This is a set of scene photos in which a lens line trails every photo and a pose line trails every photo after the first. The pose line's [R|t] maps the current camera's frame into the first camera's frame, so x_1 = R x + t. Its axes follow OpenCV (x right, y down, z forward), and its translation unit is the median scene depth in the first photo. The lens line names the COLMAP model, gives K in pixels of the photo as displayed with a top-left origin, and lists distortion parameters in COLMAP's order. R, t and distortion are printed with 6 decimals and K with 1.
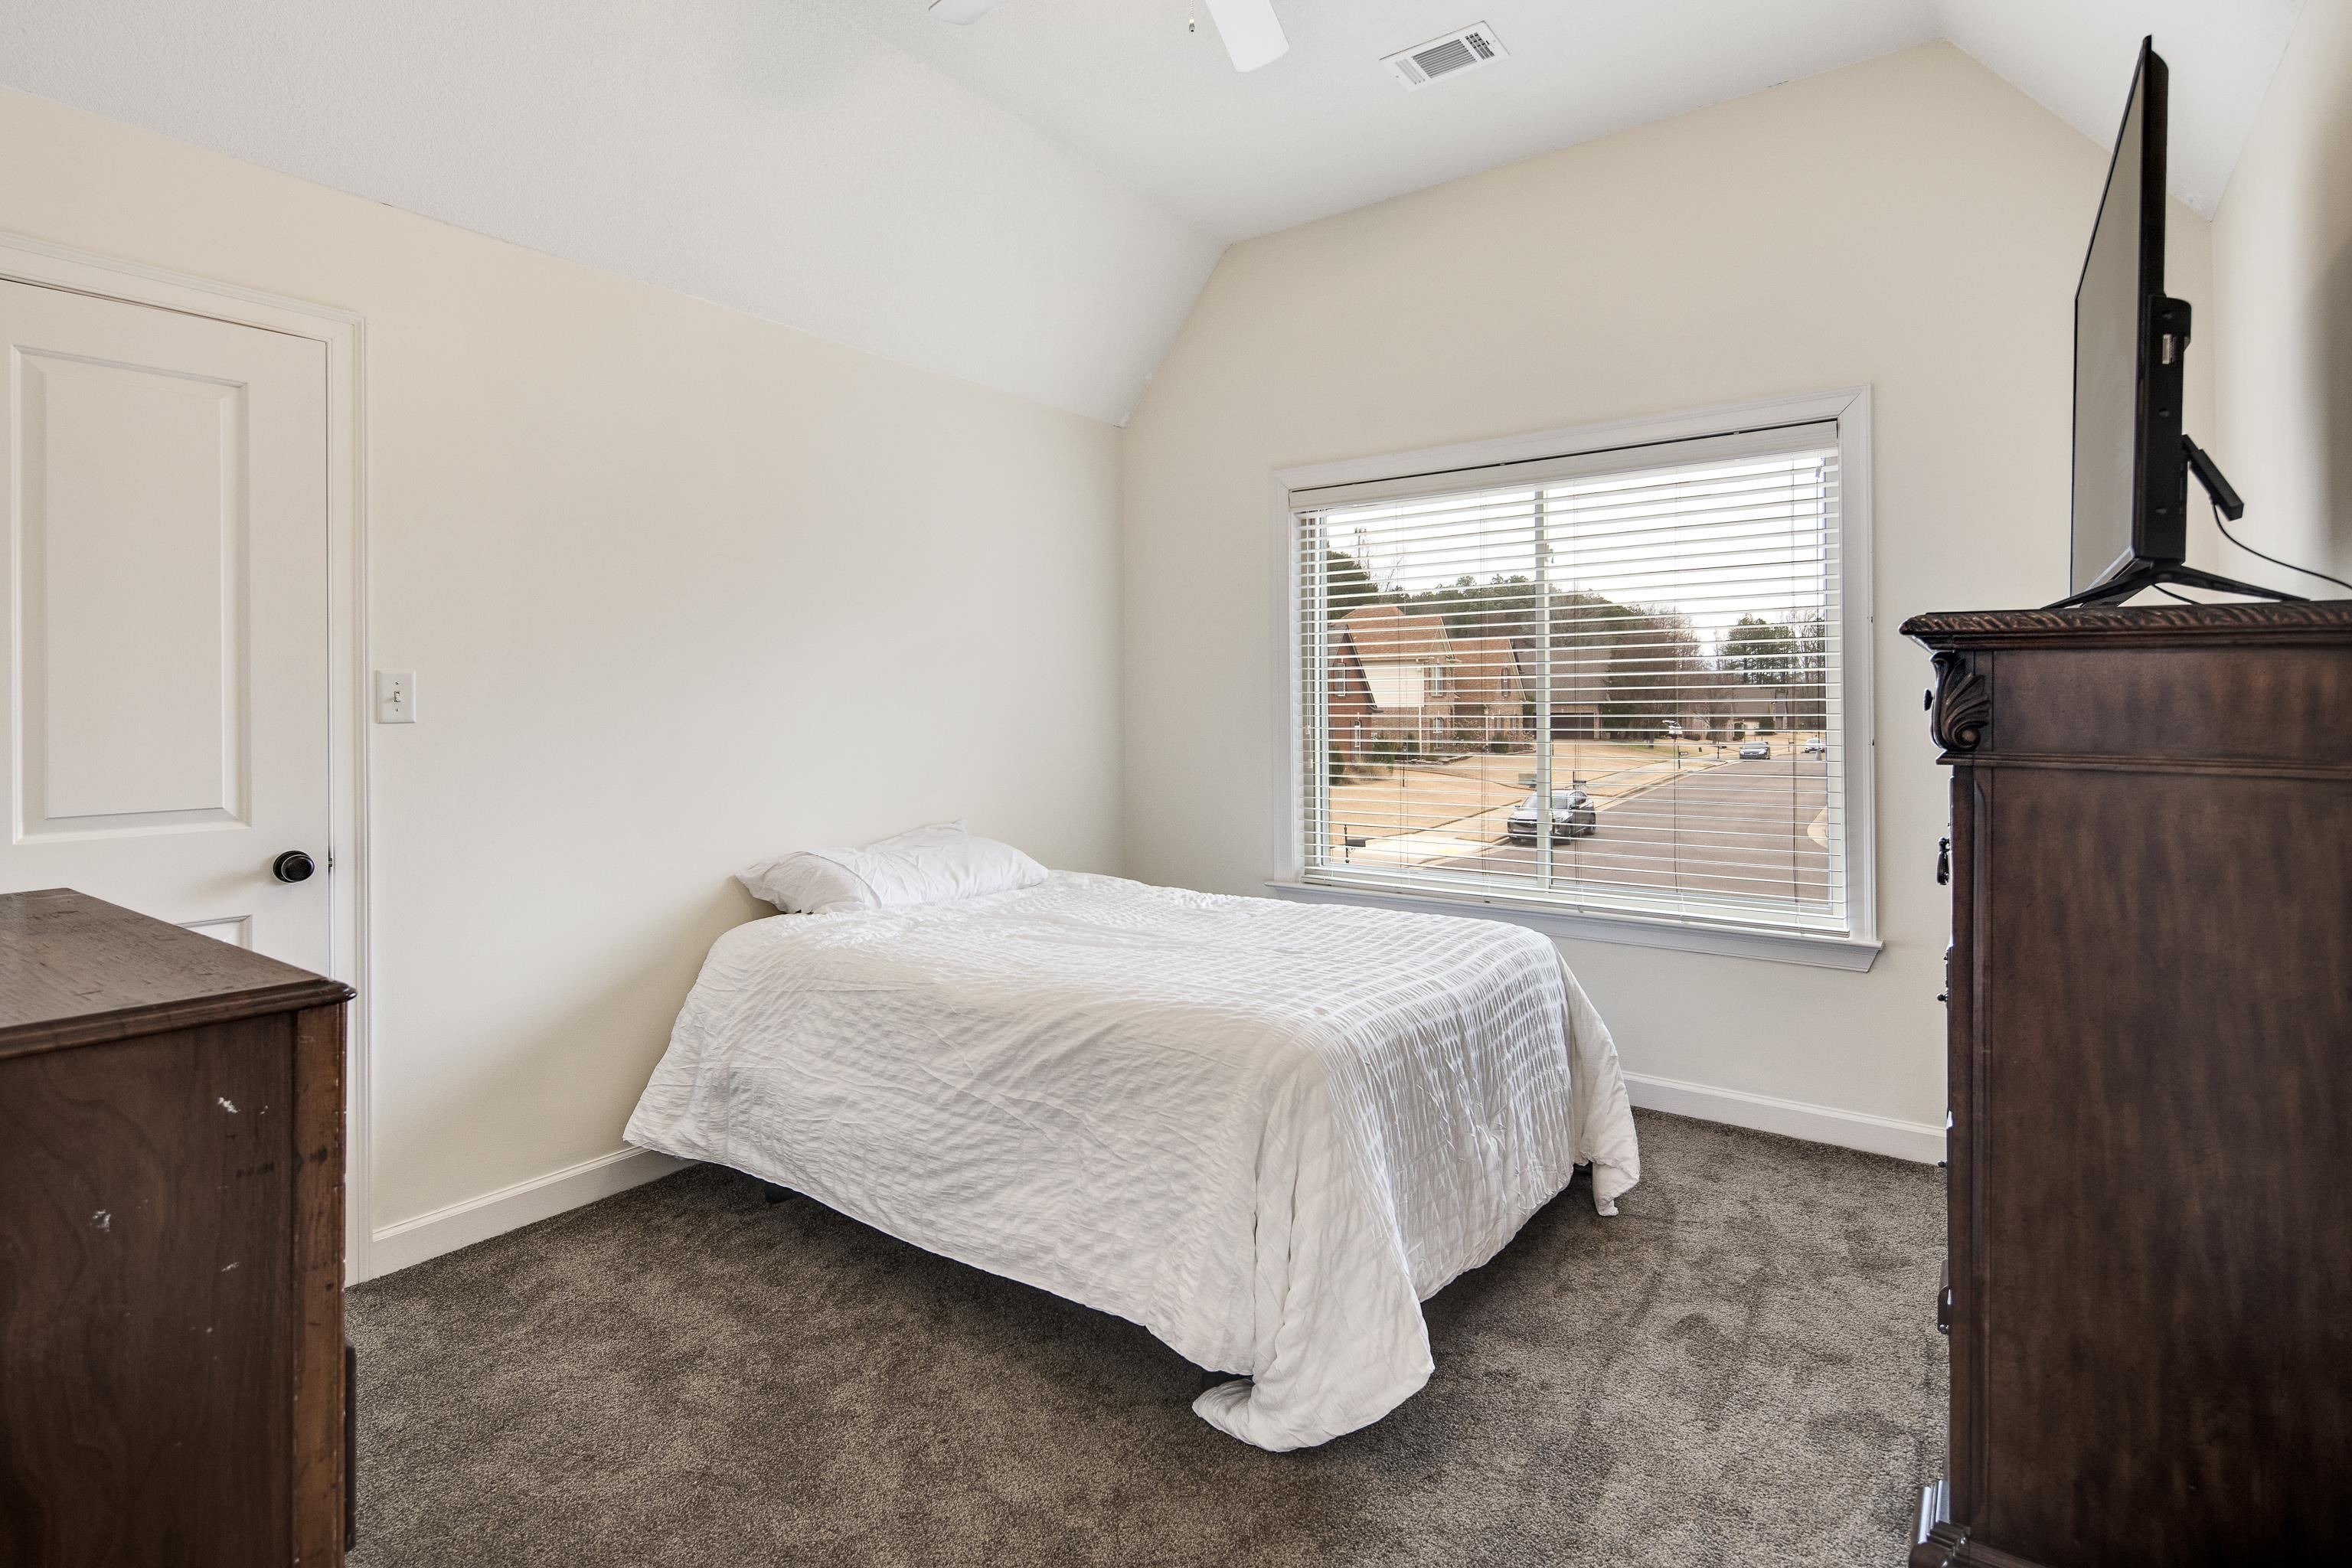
lens RADIAL K [[1148.4, 0, 1169.4], [0, 1148.4, 705.6], [0, 0, 1]] dist [0.001229, 0.000031]
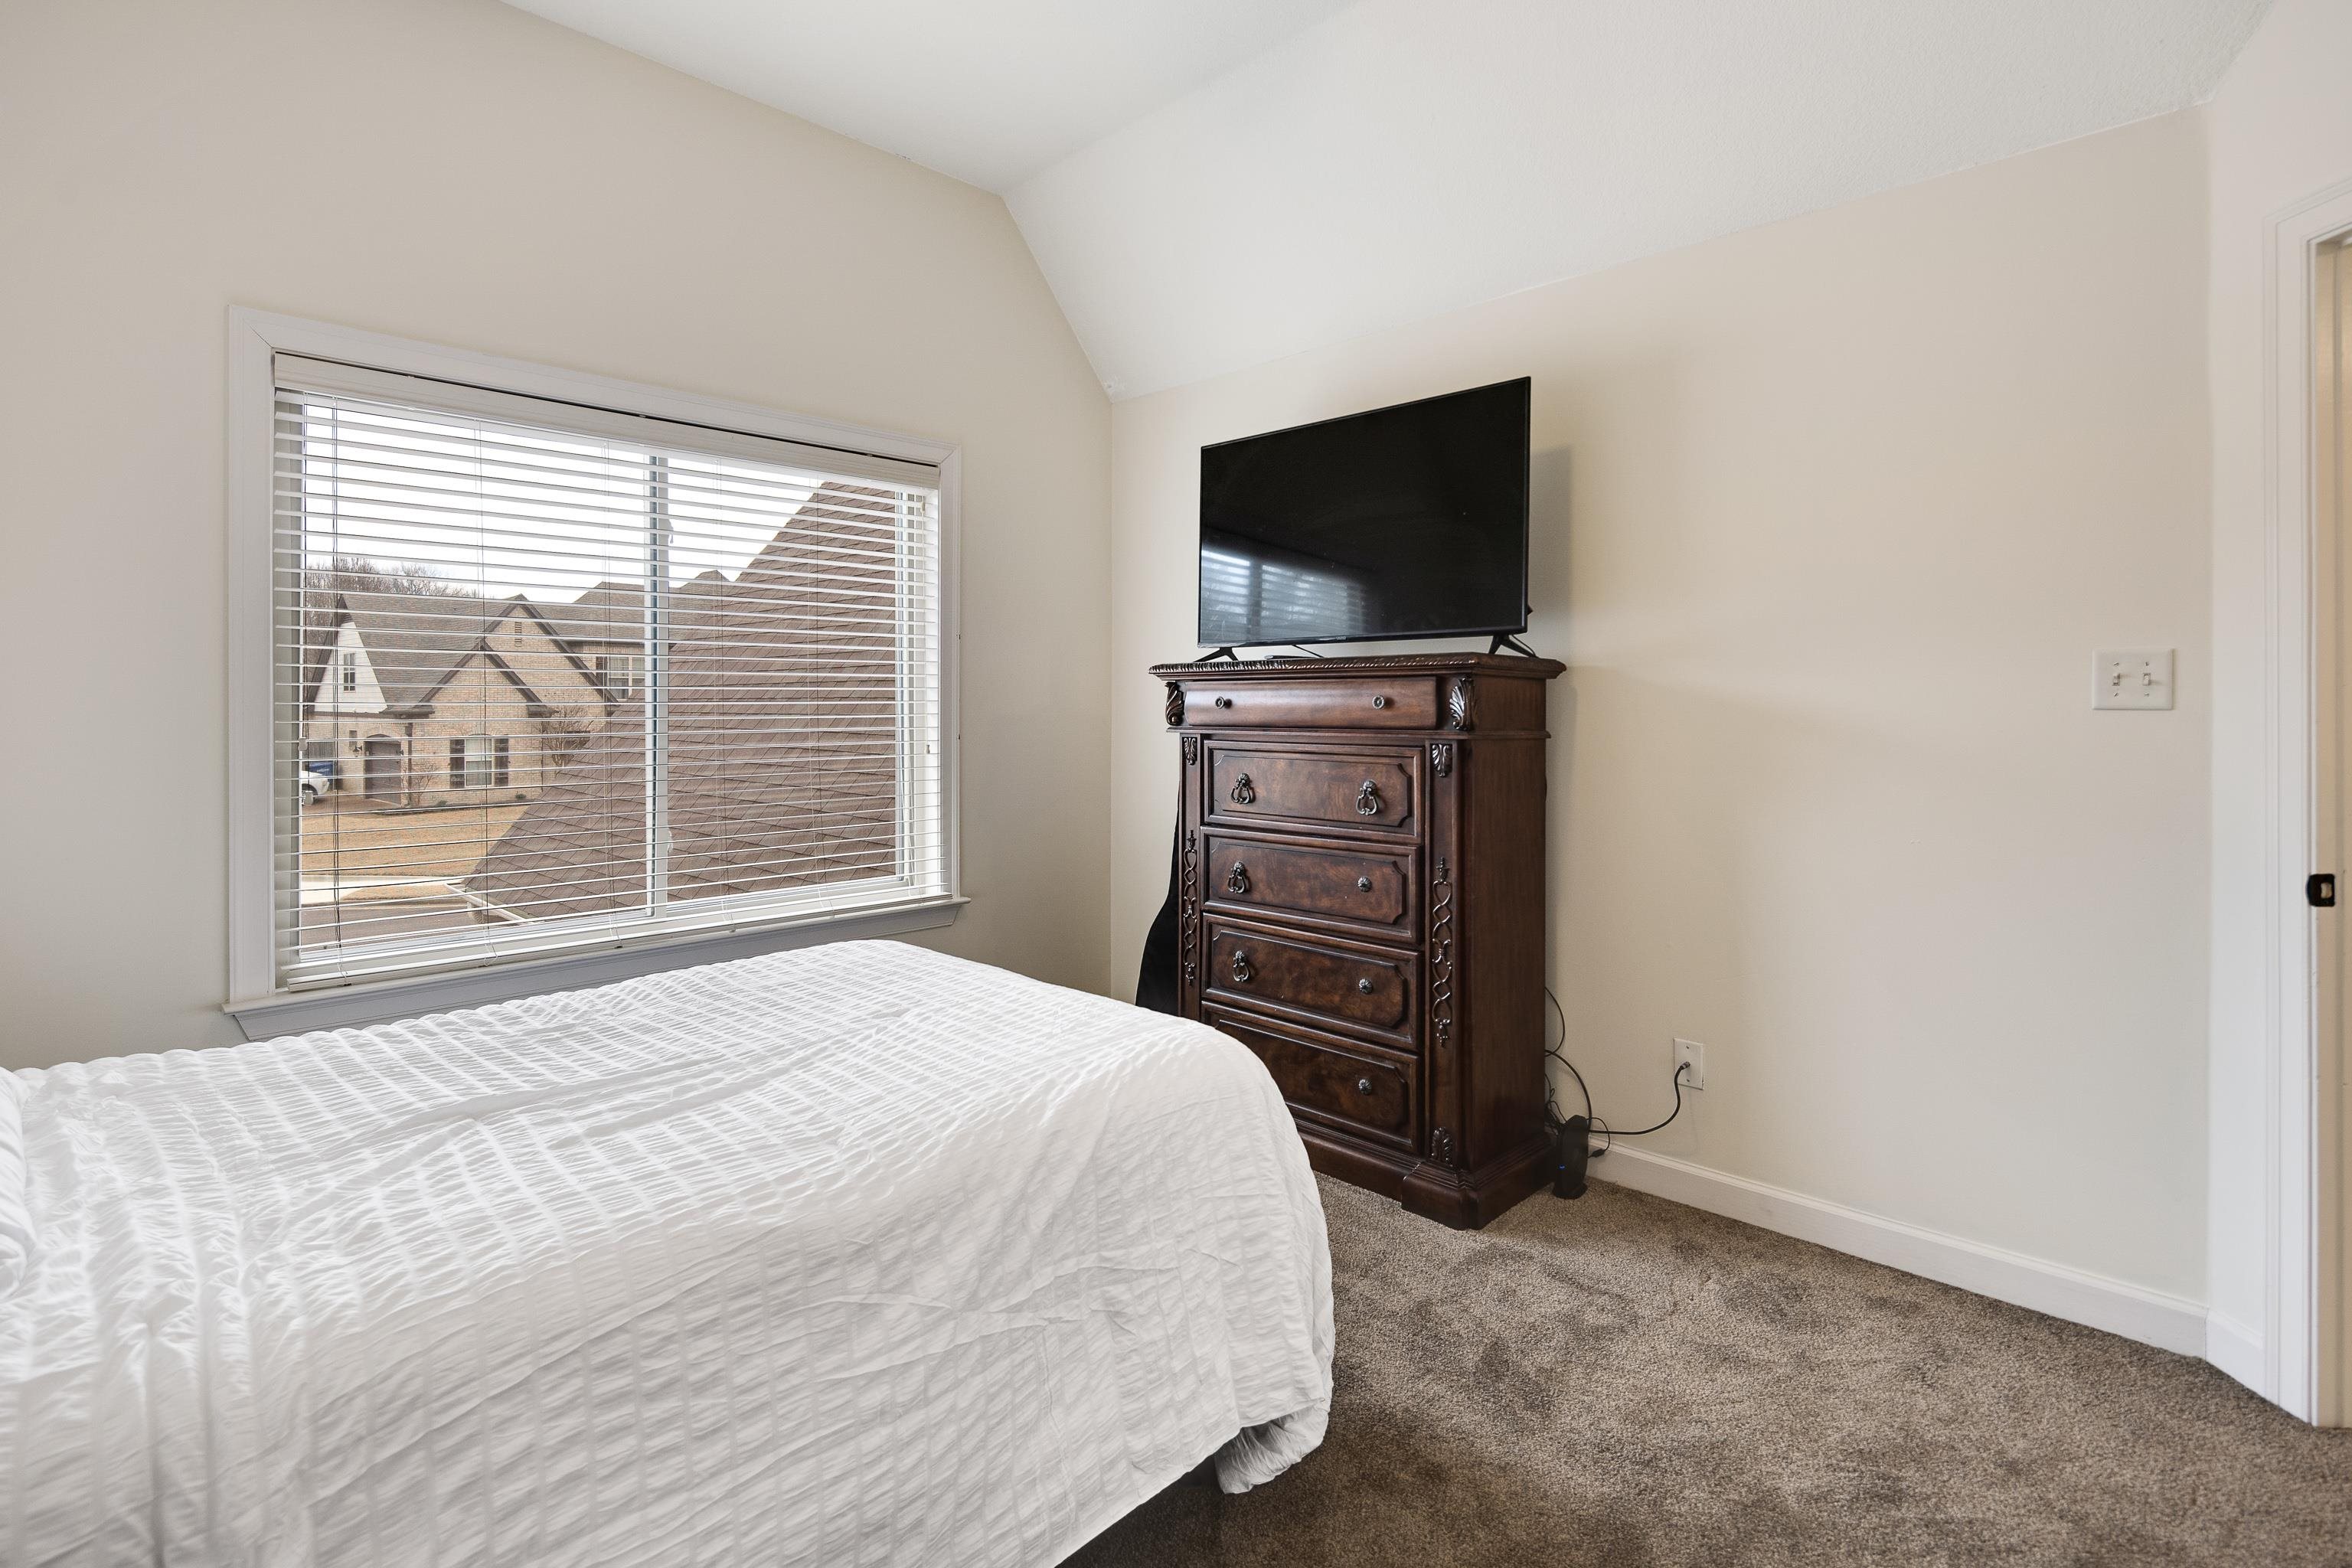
lens RADIAL K [[1148.4, 0, 1169.4], [0, 1148.4, 705.6], [0, 0, 1]] dist [0.001229, 0.000031]
pose [[0.142787, 0.002854, 0.989749, -0.567855], [0.002110, 0.999993, -0.003188, 0.003198], [-0.989751, 0.002543, 0.142780, 0.603061]]
